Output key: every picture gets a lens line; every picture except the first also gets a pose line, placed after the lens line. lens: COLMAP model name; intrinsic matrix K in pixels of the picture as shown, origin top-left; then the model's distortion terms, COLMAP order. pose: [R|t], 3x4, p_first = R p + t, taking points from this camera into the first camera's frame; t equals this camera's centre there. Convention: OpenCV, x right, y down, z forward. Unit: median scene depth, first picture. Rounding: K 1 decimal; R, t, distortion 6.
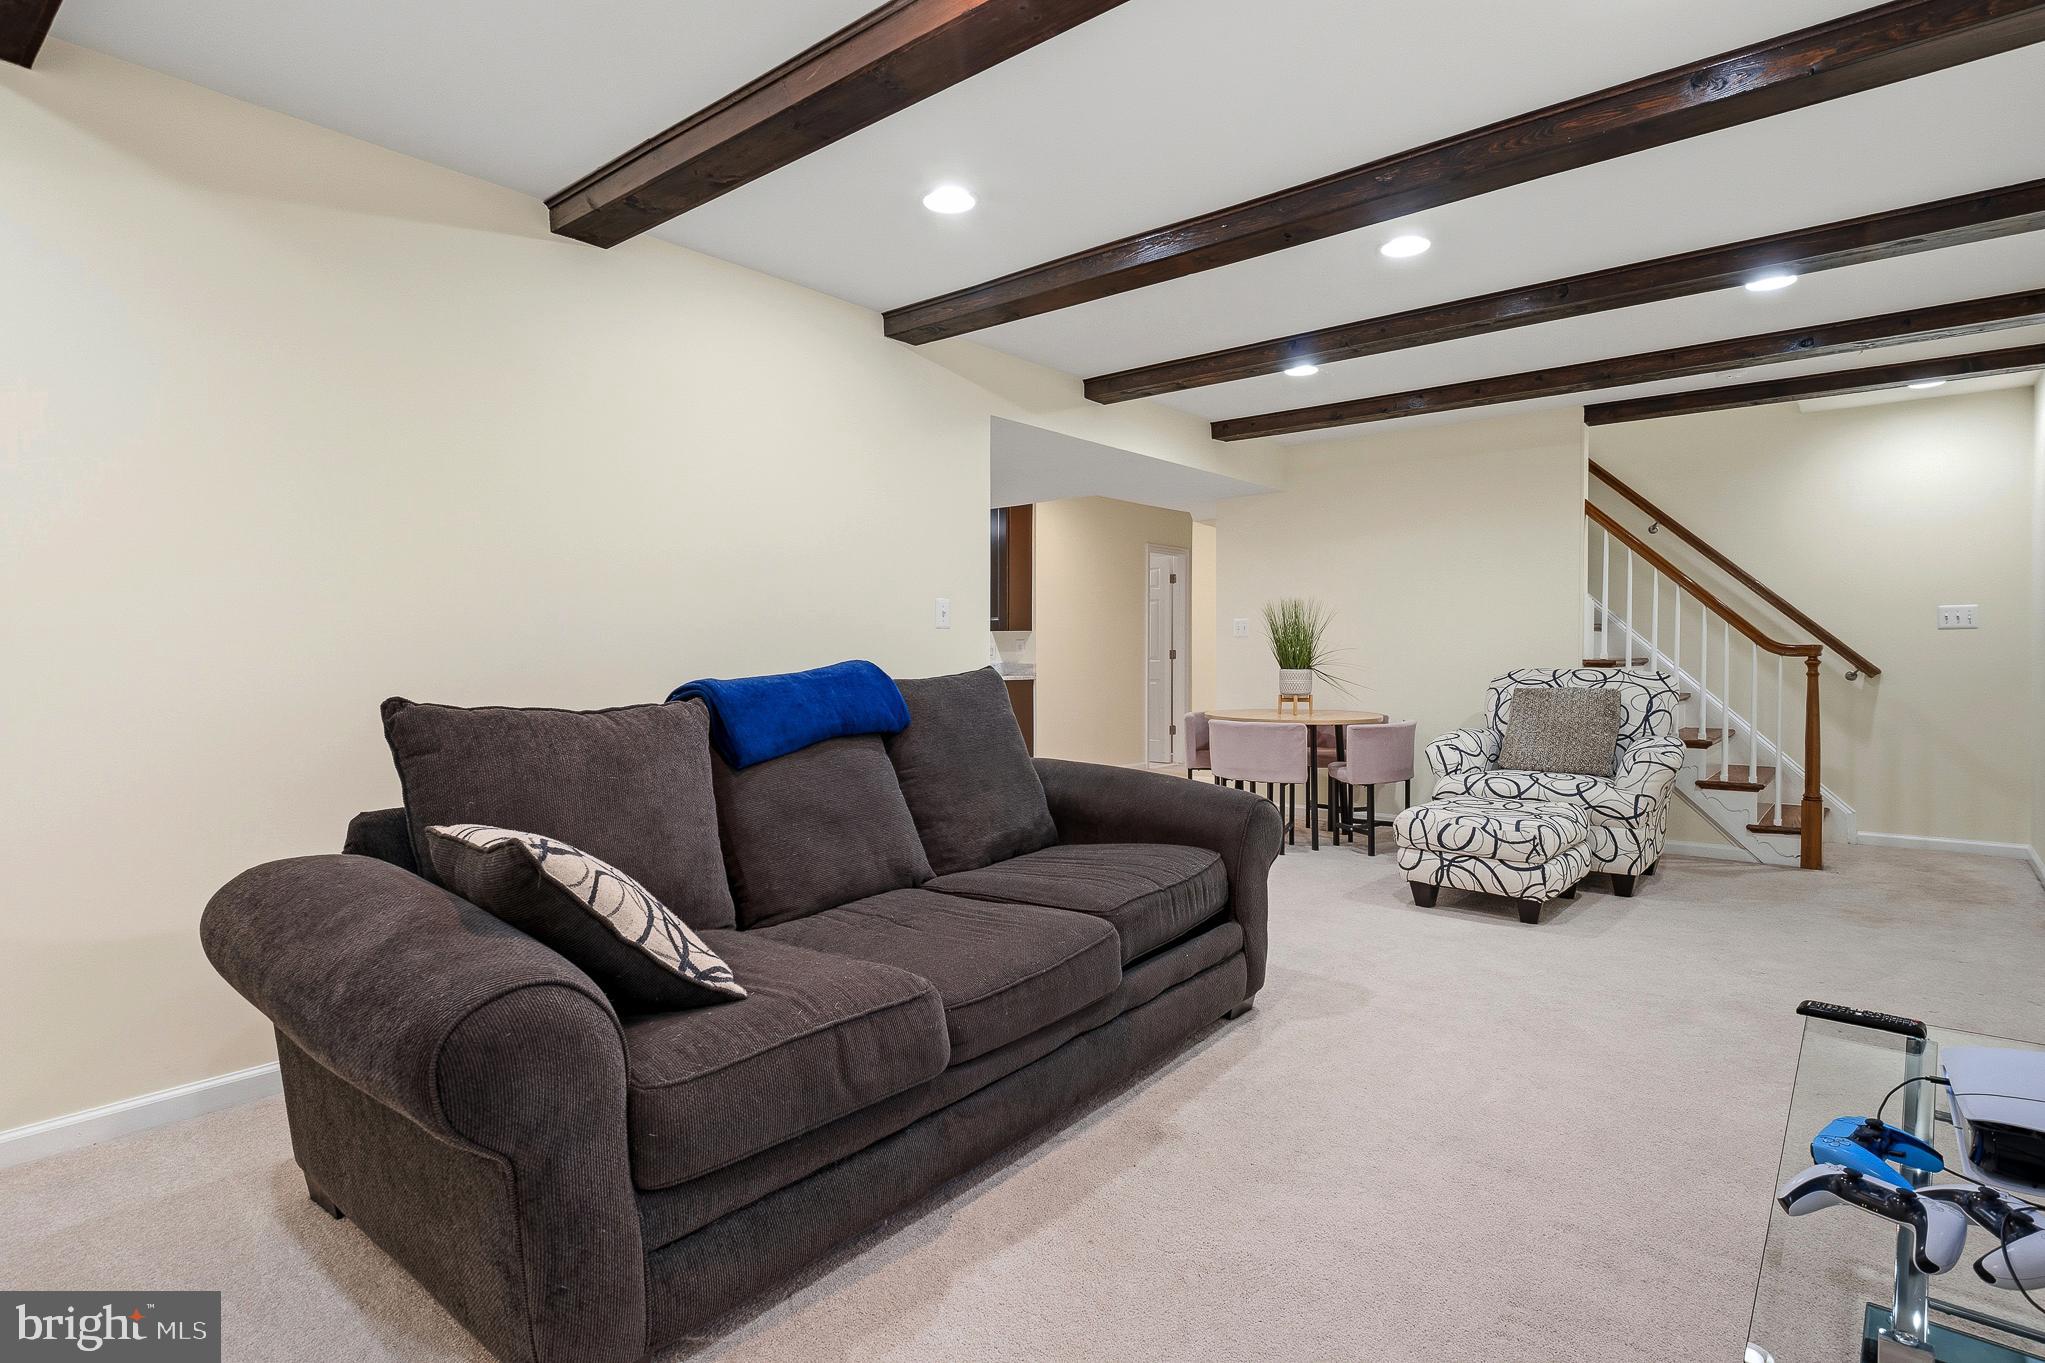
lens RADIAL K [[1036.2, 0, 1012.0], [0, 1036.2, 681.8], [0, 0, 1]] dist [-0.002974, -0.010761]
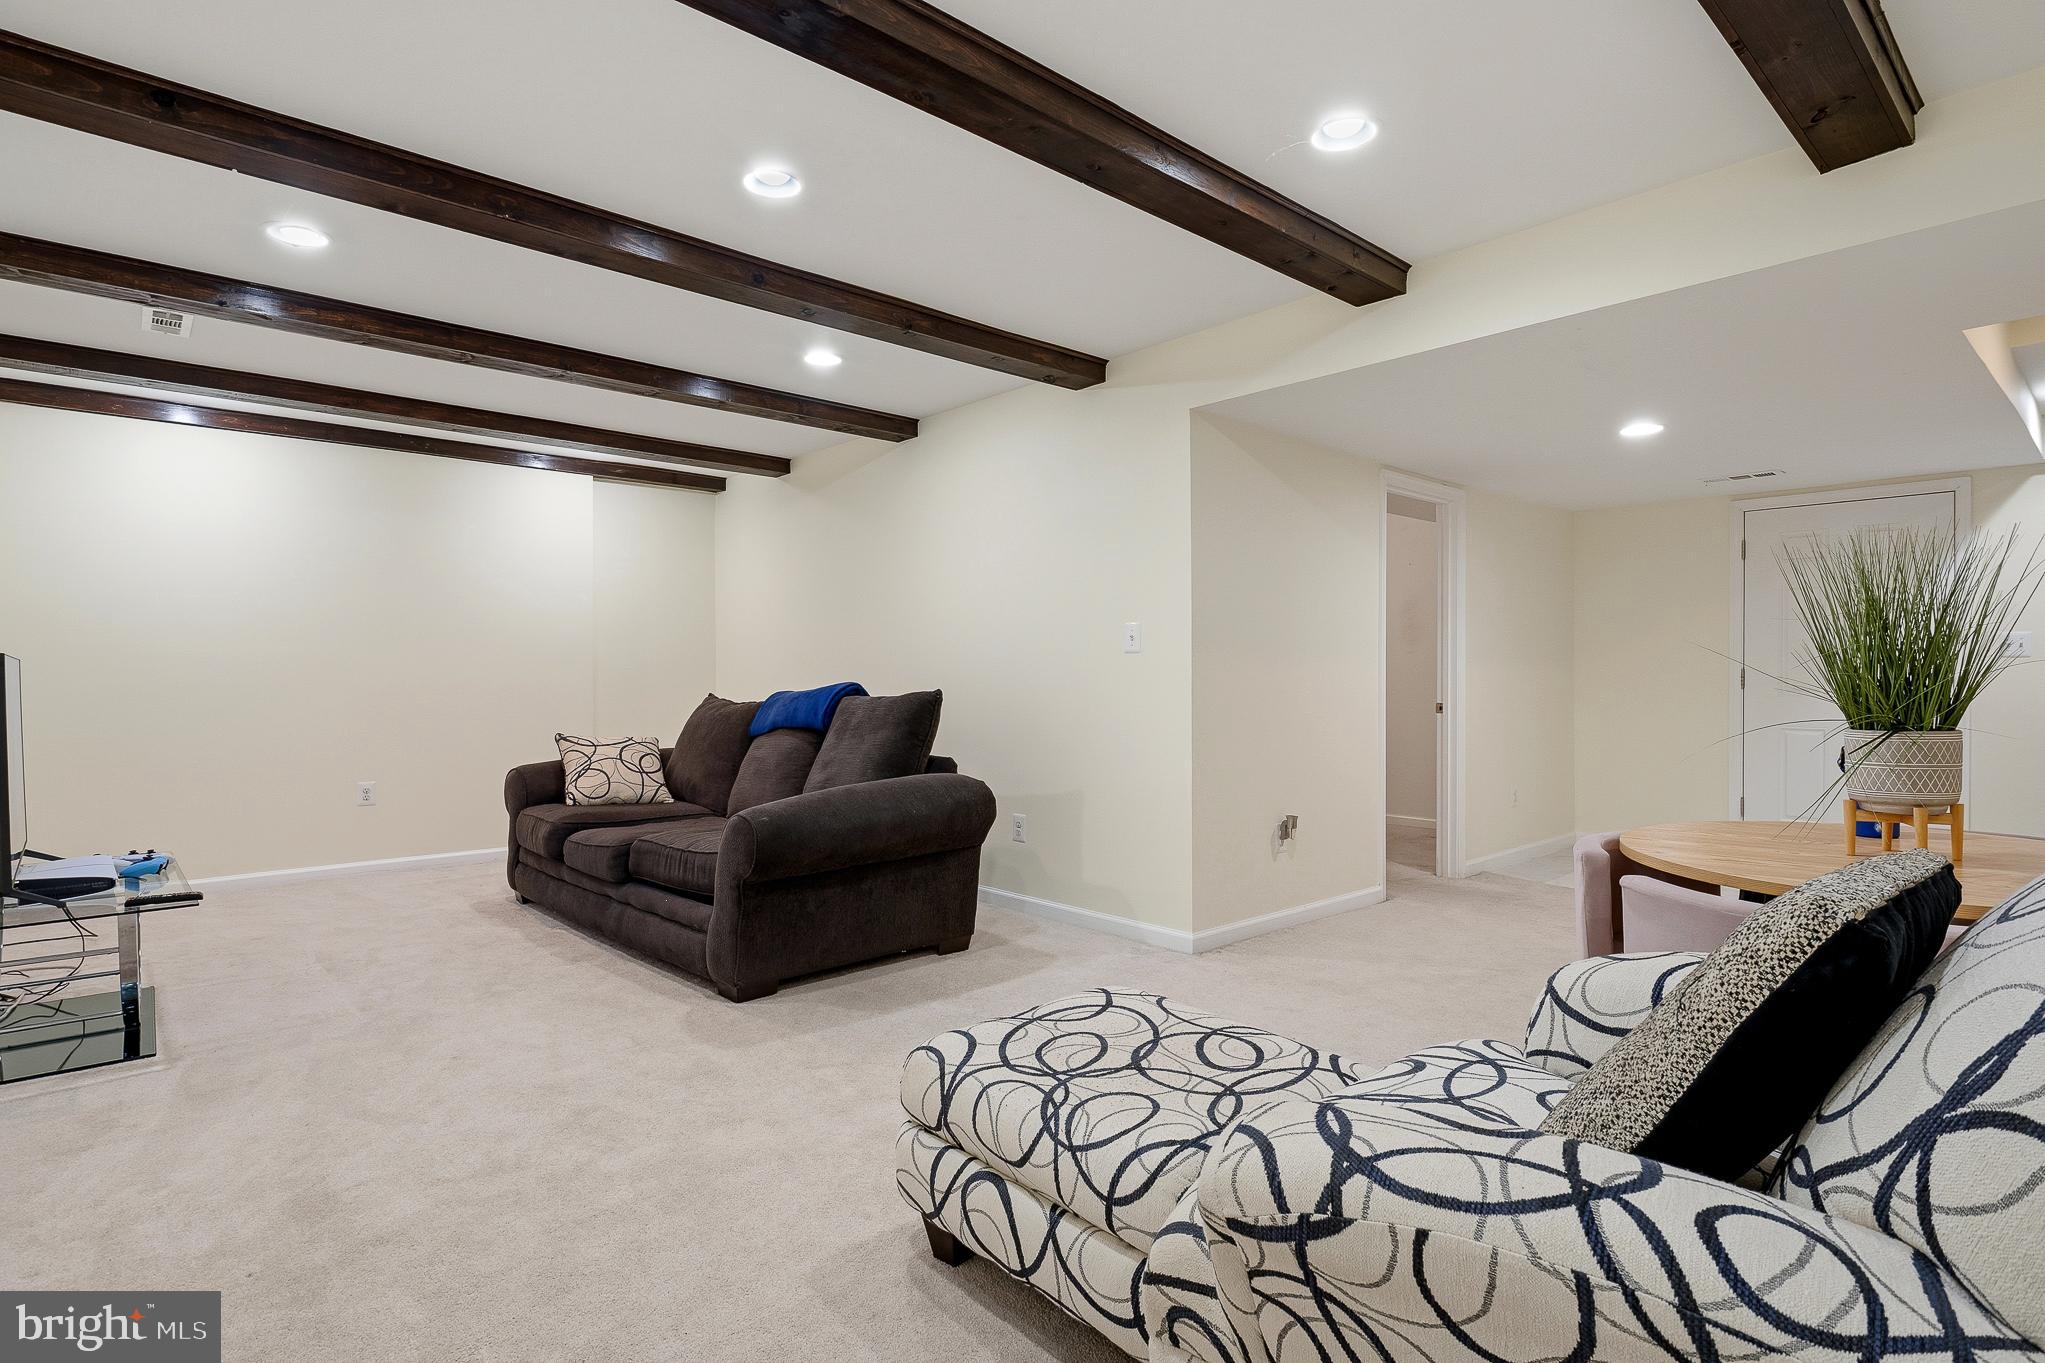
lens RADIAL K [[1039.3, 0, 1022.7], [0, 1039.3, 714.4], [0, 0, 1]] dist [-0.002036, 0.000167]
pose [[-0.139984, 0.039244, -0.989376, 0.734520], [-0.031142, 0.998545, 0.044014, -0.026313], [0.989664, 0.036972, -0.138558, 0.838974]]
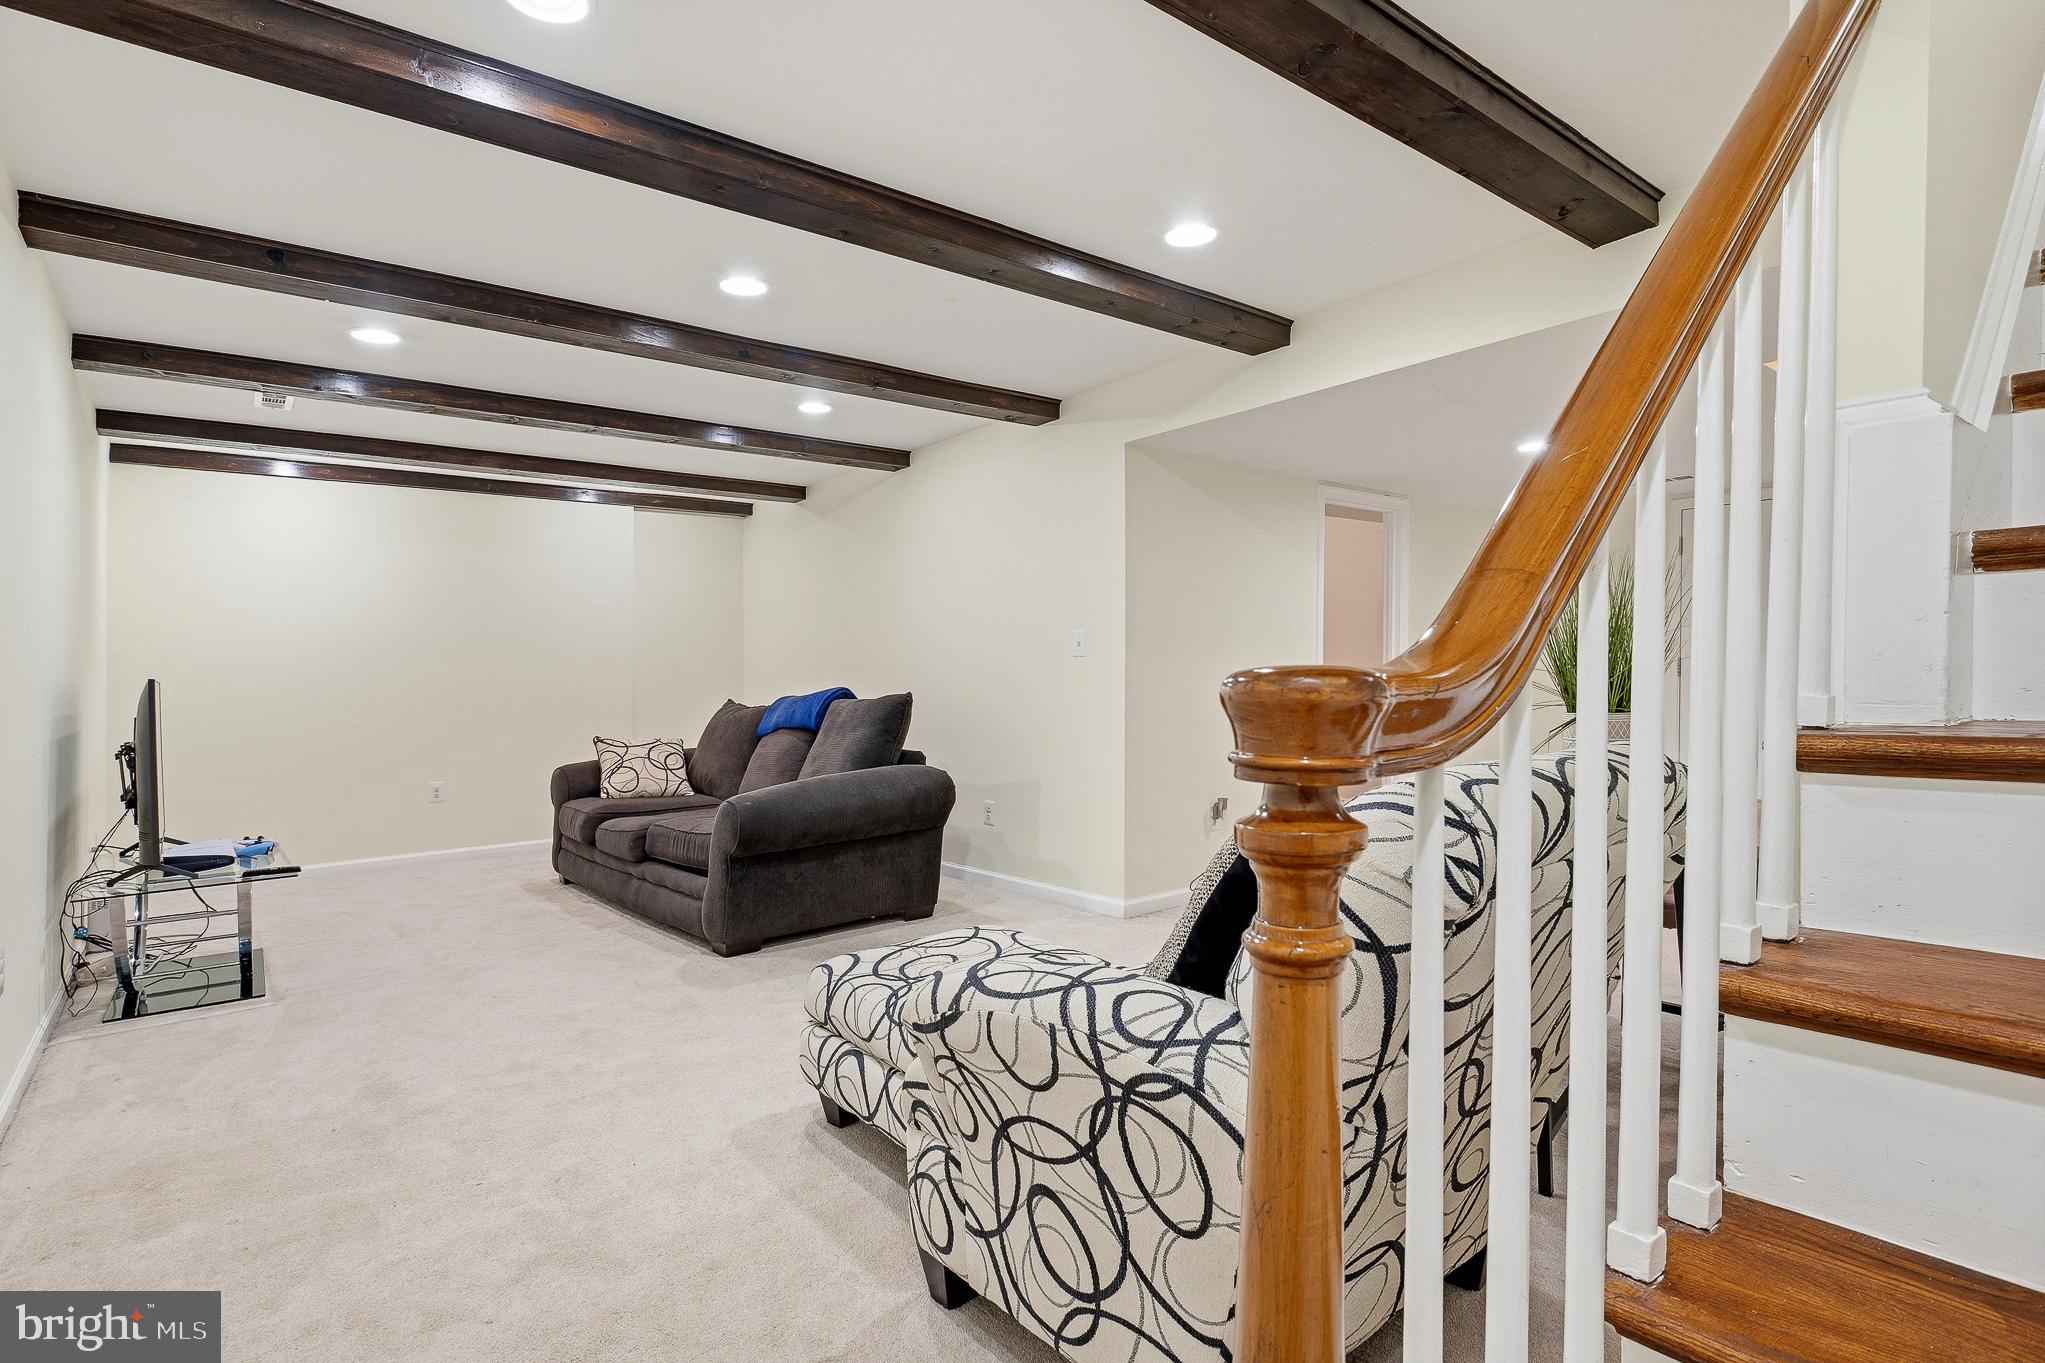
lens RADIAL K [[1042.7, 0, 1022.5], [0, 1042.7, 681.5], [0, 0, 1]] dist [-0.002681, -0.000851]
pose [[-0.200201, 0.012095, -0.979680, 0.832331], [-0.010171, 0.999844, 0.014422, -0.031923], [0.979702, 0.012852, -0.200047, 0.939911]]
